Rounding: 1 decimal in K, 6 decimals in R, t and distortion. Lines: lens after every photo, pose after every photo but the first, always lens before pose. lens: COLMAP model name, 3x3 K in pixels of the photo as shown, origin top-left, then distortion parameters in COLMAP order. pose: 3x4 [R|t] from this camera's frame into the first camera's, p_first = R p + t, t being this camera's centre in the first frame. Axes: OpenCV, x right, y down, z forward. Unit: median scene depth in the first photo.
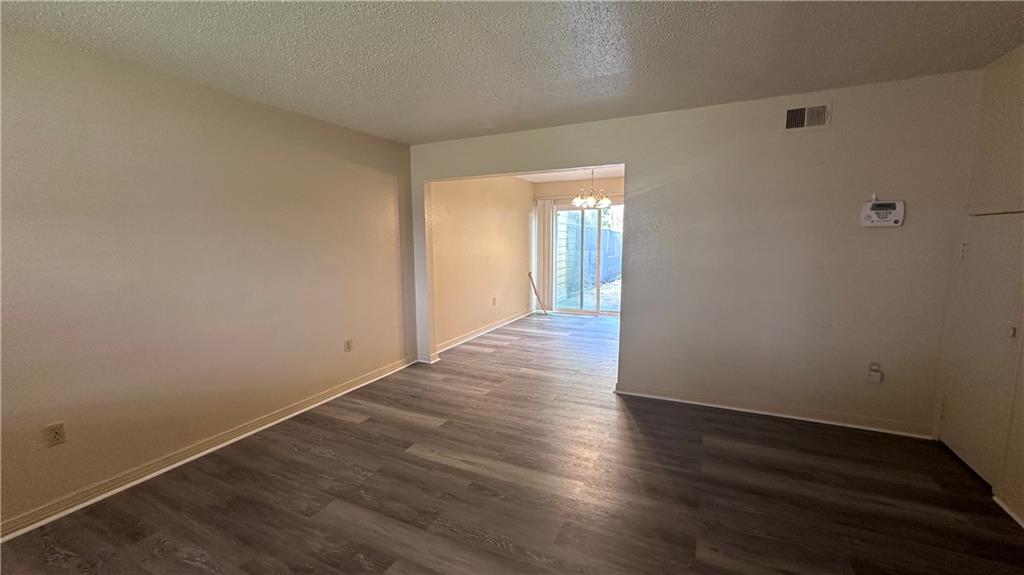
lens RADIAL K [[414.4, 0, 510.0], [0, 414.4, 287.9], [0, 0, 1]] dist [-0.001382, 0.000364]
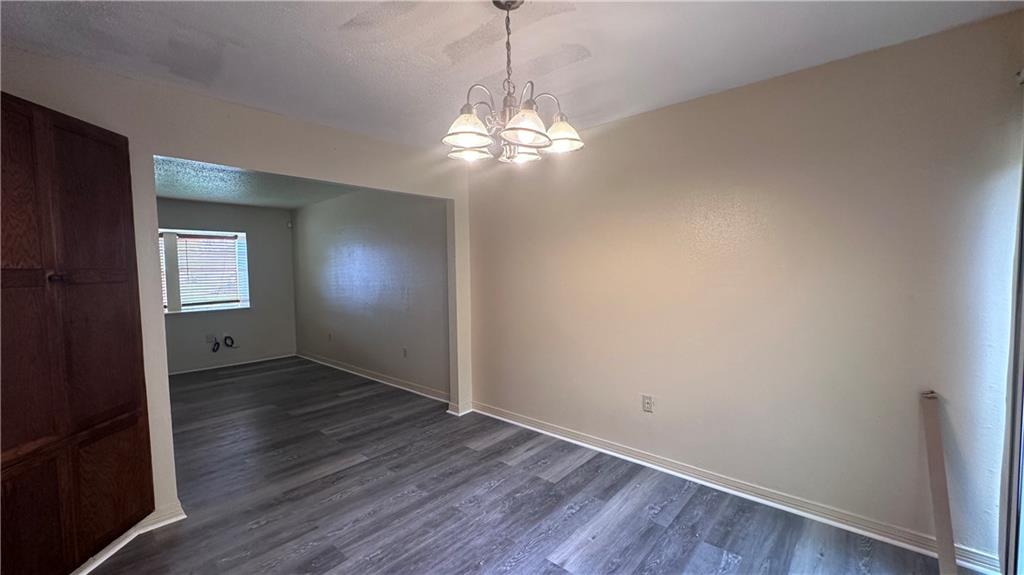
lens RADIAL K [[414.4, 0, 509.4], [0, 414.4, 288.4], [0, 0, 1]] dist [-0.001382, 0.000364]
pose [[-0.279046, 0.048317, -0.959061, 0.608588], [-0.109018, 0.990682, 0.081630, -0.158208], [0.954069, 0.127333, -0.271179, 1.416146]]
